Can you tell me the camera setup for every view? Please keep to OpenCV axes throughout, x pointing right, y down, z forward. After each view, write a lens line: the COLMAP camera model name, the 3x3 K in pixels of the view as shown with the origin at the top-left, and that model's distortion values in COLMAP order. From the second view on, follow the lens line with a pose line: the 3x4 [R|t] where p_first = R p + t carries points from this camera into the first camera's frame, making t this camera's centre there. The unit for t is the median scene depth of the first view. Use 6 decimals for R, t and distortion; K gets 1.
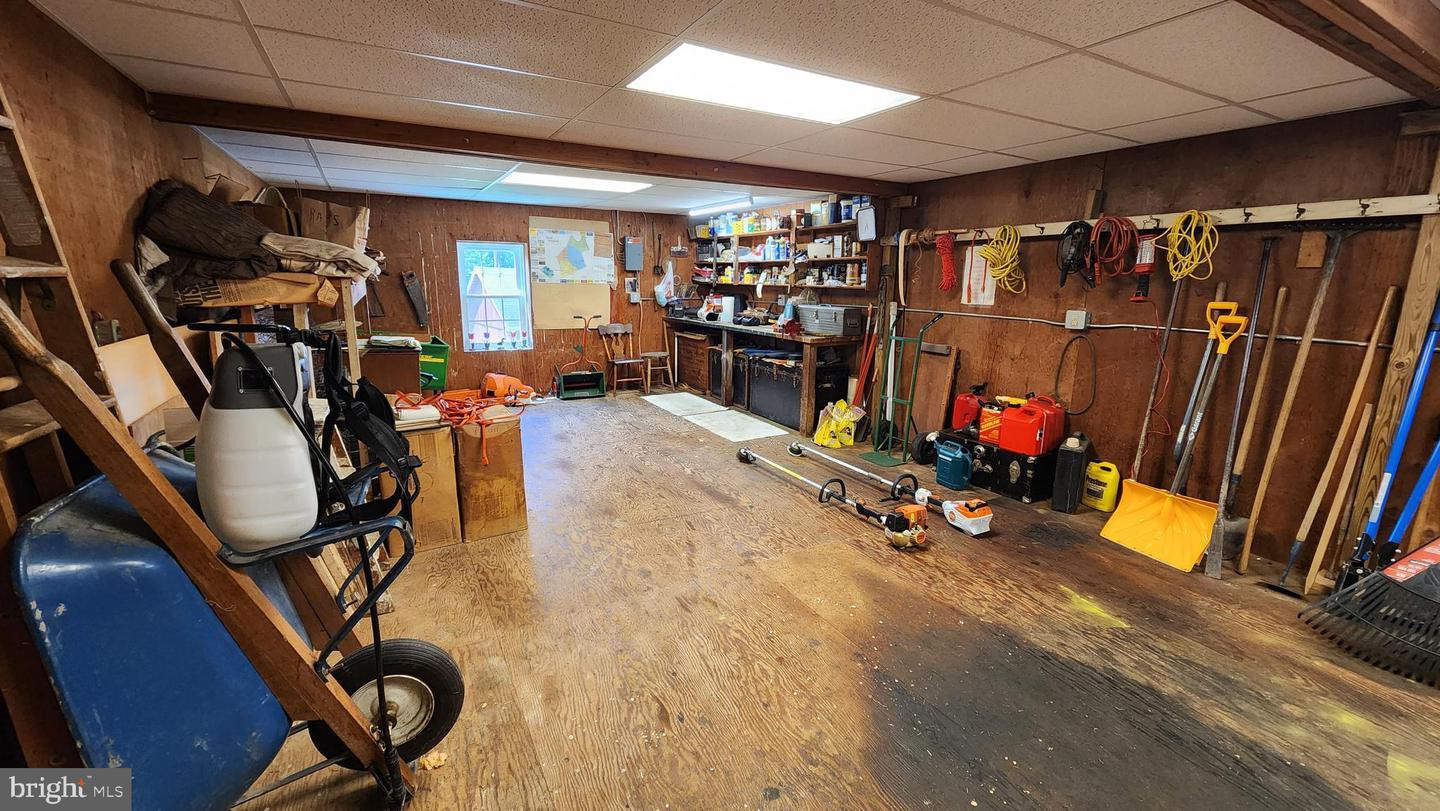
lens RADIAL K [[583.9, 0, 720.4], [0, 583.9, 401.0], [0, 0, 1]] dist [-0.000199, 0.000256]
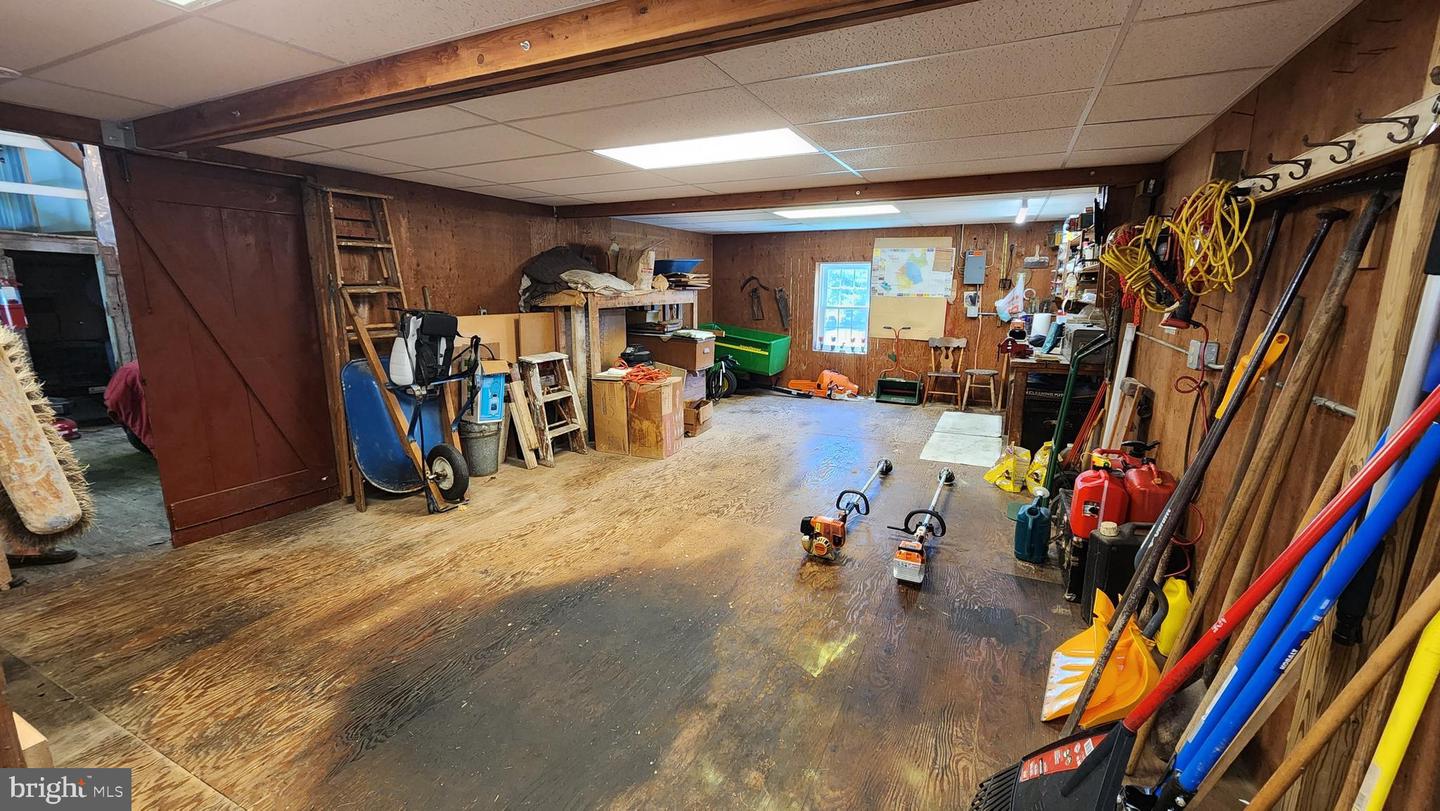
lens RADIAL K [[583.9, 0, 719.8], [0, 583.9, 406.0], [0, 0, 1]] dist [-0.000199, 0.000256]
pose [[0.568150, 0.154978, -0.808200, 0.476487], [-0.167261, 0.983354, 0.070983, -0.023734], [0.805748, 0.094851, 0.584614, 0.117715]]
